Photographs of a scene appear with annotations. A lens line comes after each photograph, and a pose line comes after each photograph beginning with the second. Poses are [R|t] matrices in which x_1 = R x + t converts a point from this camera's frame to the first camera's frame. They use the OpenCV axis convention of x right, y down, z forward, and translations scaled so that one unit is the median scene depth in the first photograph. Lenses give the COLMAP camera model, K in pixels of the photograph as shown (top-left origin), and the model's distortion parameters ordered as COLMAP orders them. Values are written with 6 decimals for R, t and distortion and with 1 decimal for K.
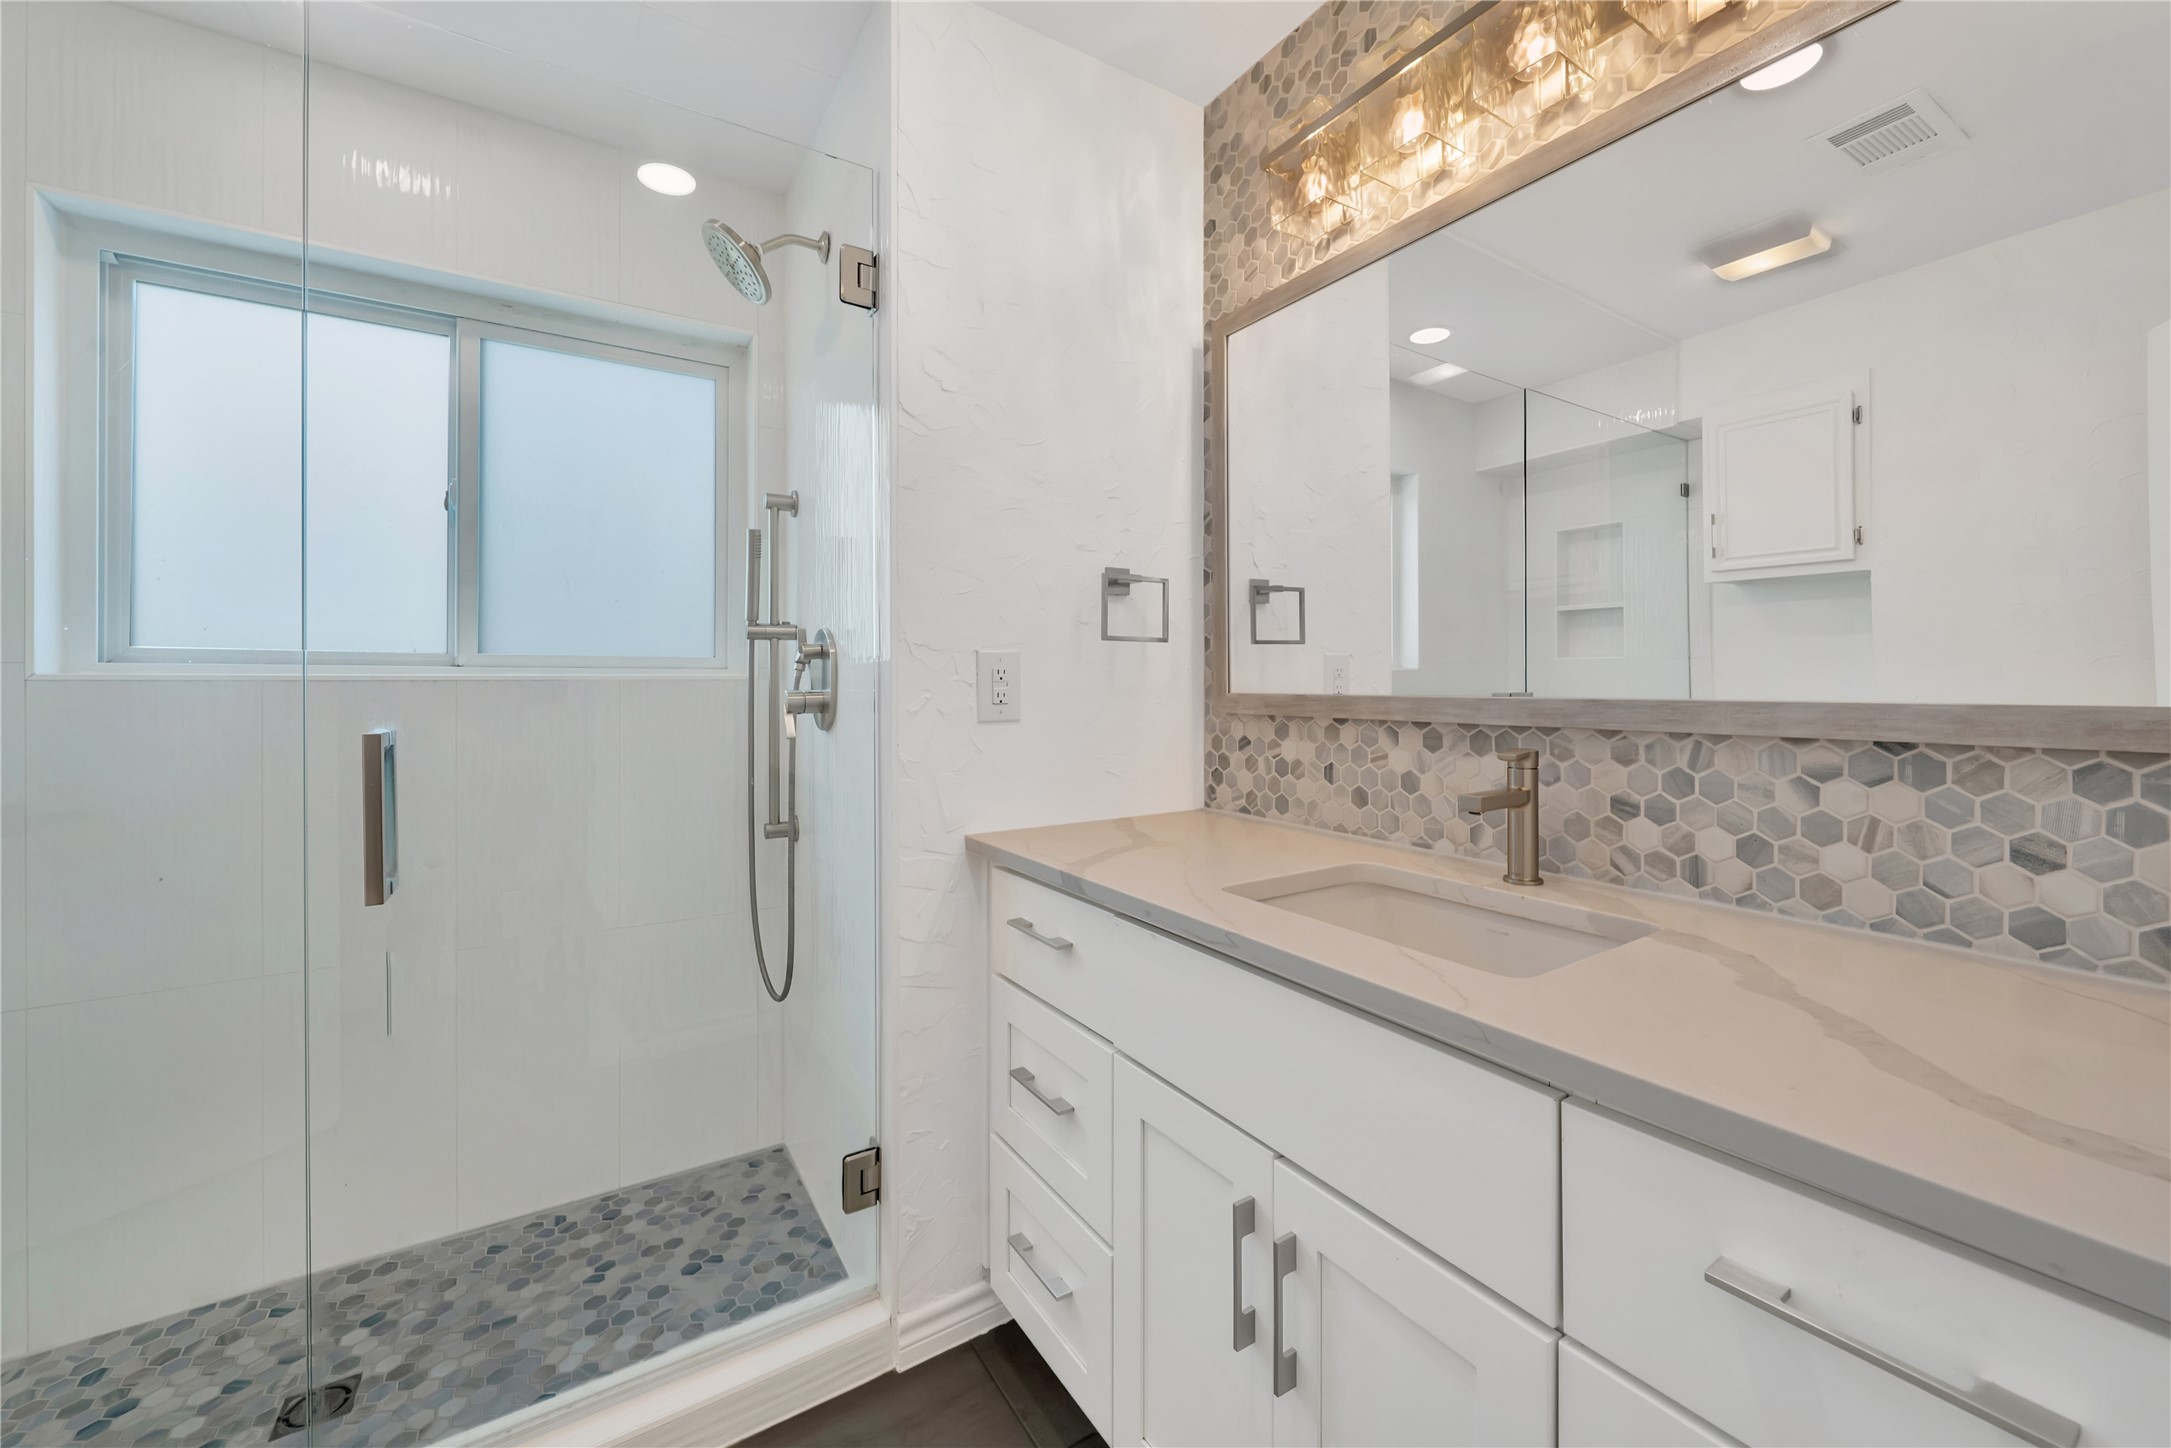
lens RADIAL K [[805.8, 0, 1063.6], [0, 805.8, 684.0], [0, 0, 1]] dist [-0.006843, -0.000006]
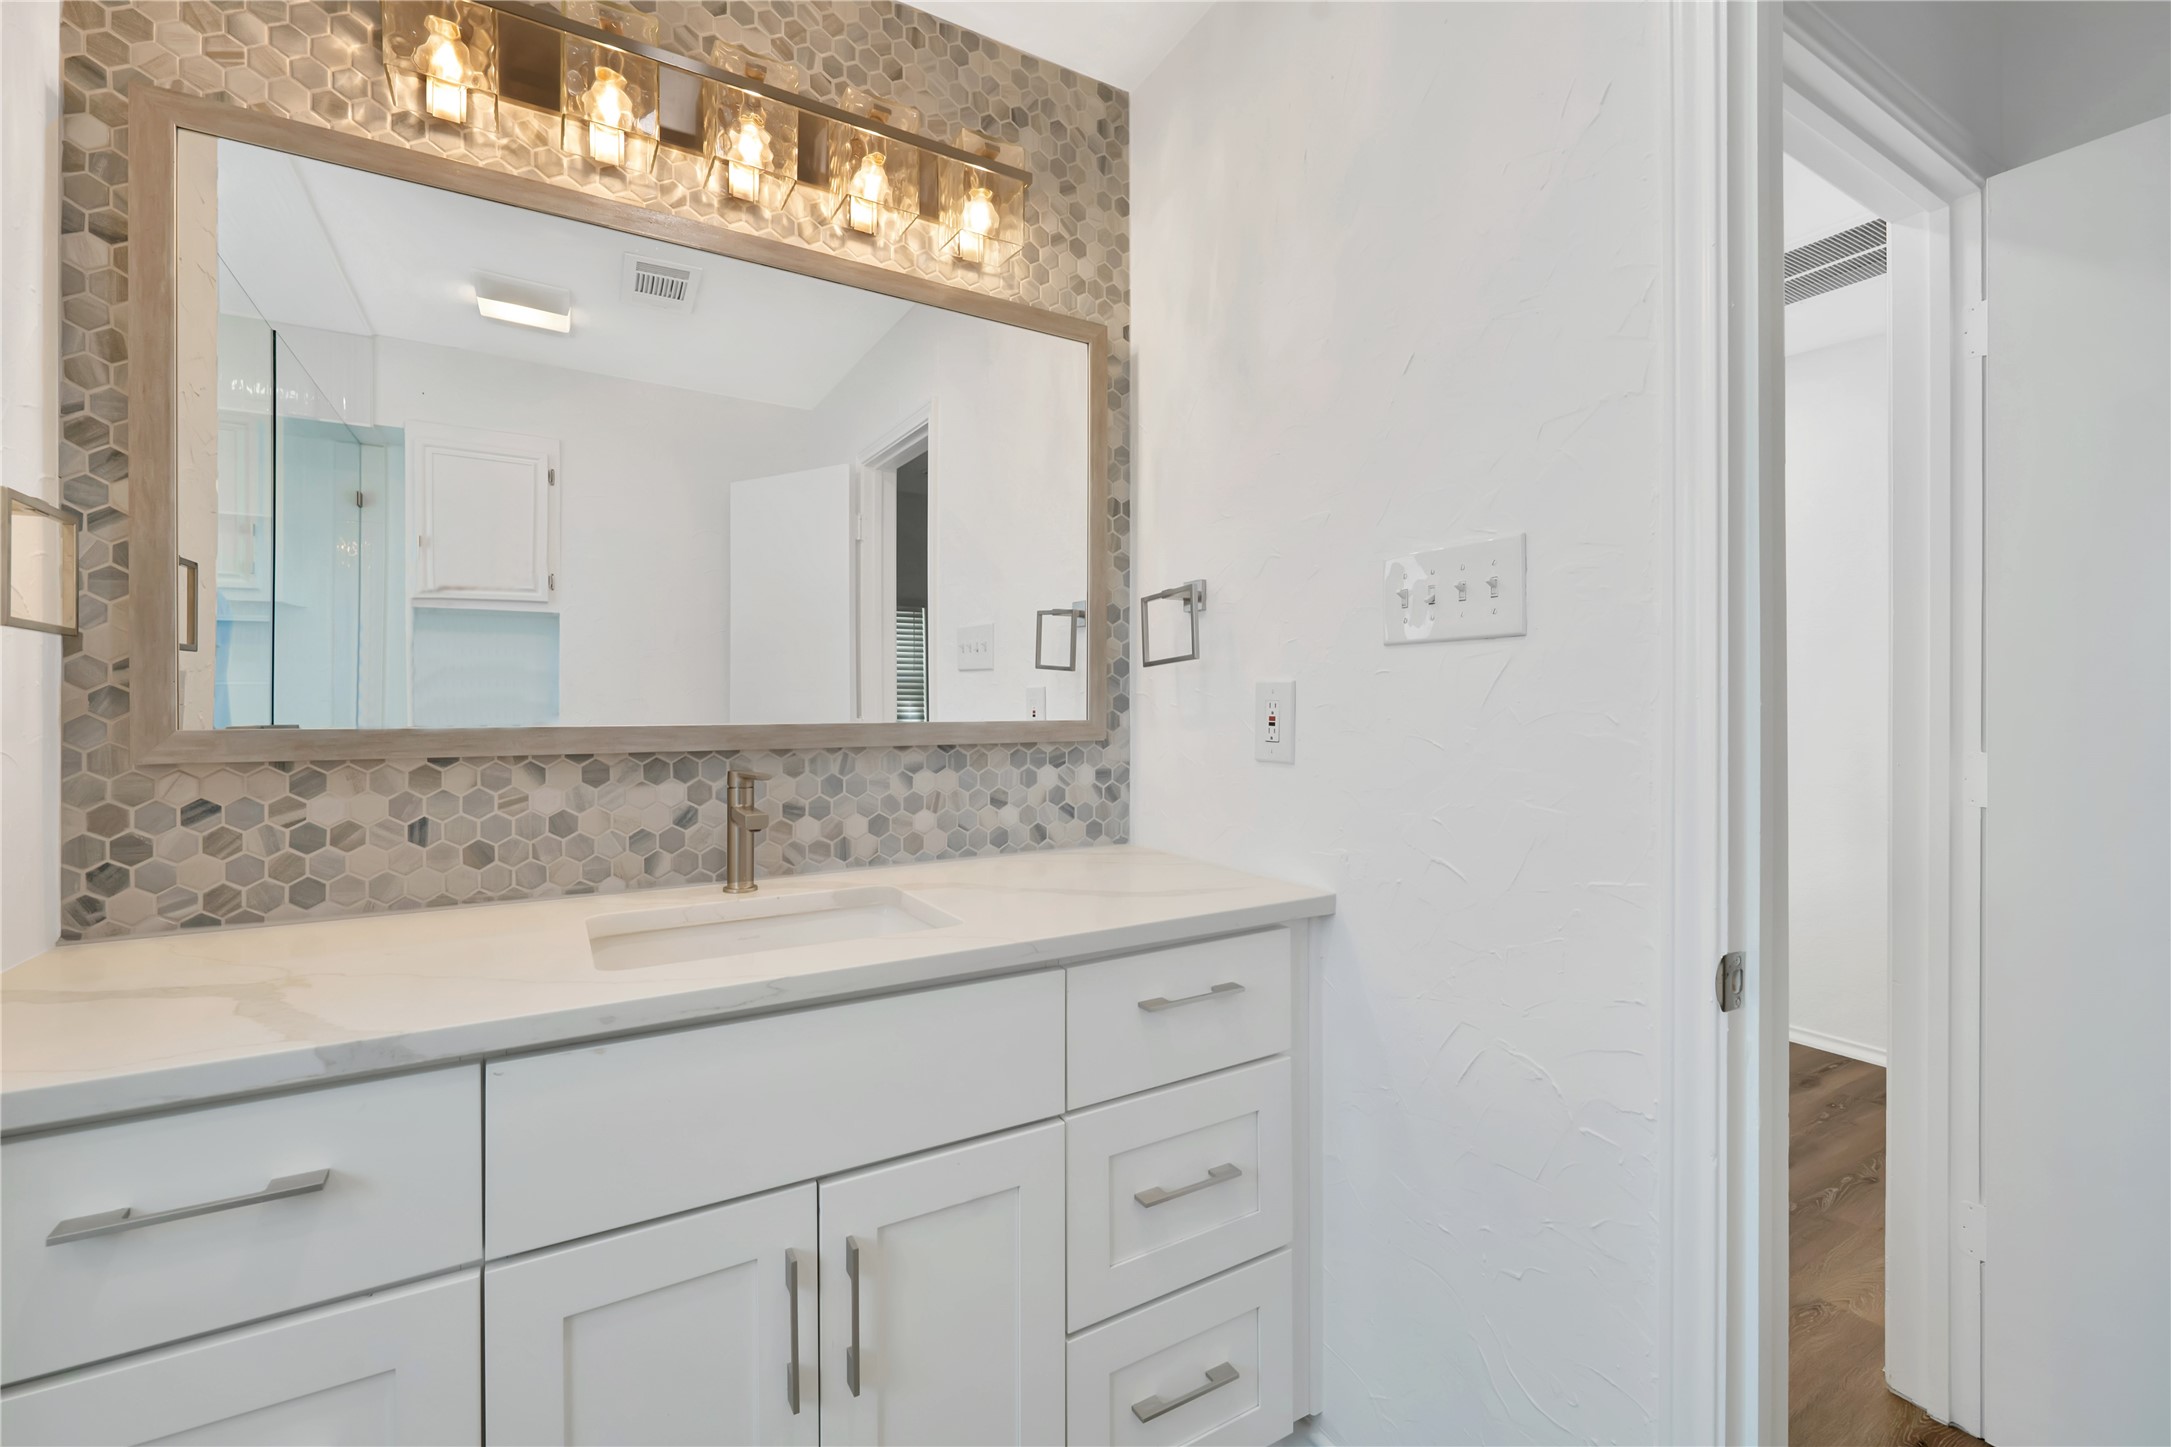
lens RADIAL K [[872.0, 0, 1086.7], [0, 872.0, 710.7], [0, 0, 1]] dist [0.001343, 0.000718]
pose [[0.075377, -0.003026, 0.997151, -0.492075], [0.004622, 0.999986, 0.002685, -0.002144], [-0.997144, 0.004407, 0.075390, 0.358941]]
